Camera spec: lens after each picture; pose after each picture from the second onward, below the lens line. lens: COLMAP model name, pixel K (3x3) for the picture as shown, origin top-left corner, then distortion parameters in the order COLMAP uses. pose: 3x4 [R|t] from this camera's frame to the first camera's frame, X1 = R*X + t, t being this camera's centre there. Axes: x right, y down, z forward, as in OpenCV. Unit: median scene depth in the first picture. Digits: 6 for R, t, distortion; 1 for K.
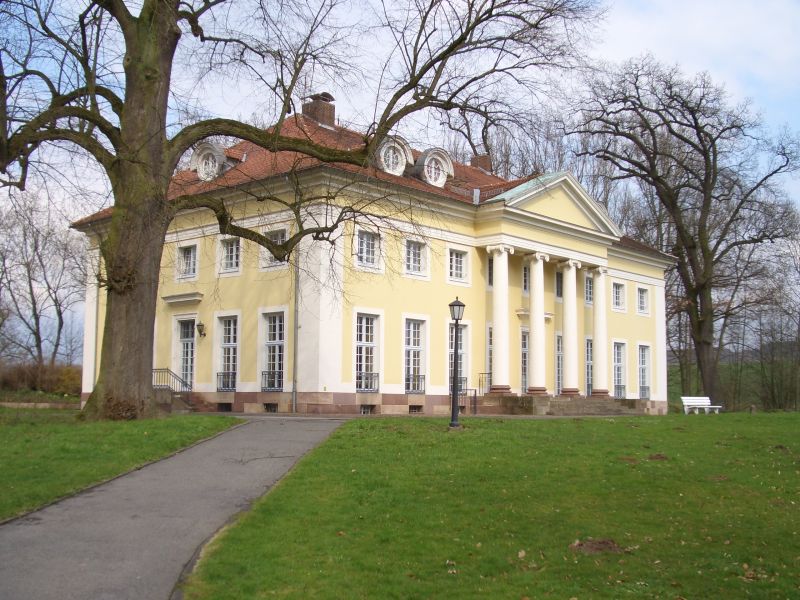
lens RADIAL K [[949.4, 0, 400.0], [0, 949.4, 300.0], [0, 0, 1]] dist [-0.104179, 0.004691]
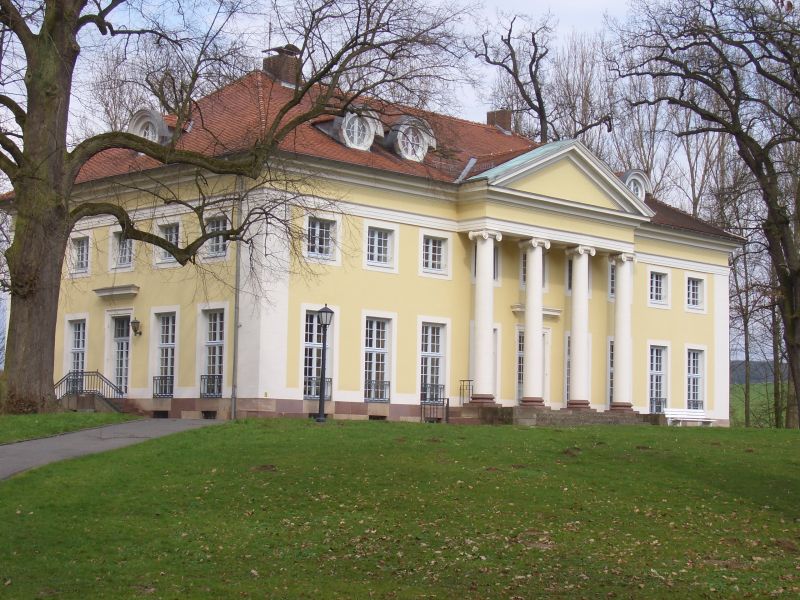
lens RADIAL K [[1426.5, 0, 400.0], [0, 1426.5, 300.0], [0, 0, 1]] dist [0.029647, -0.009917]
pose [[0.997631, 0.005554, -0.068569, 0.126365], [-0.004469, 0.999863, 0.015961, -0.016716], [0.068648, -0.015616, 0.997519, -0.310333]]
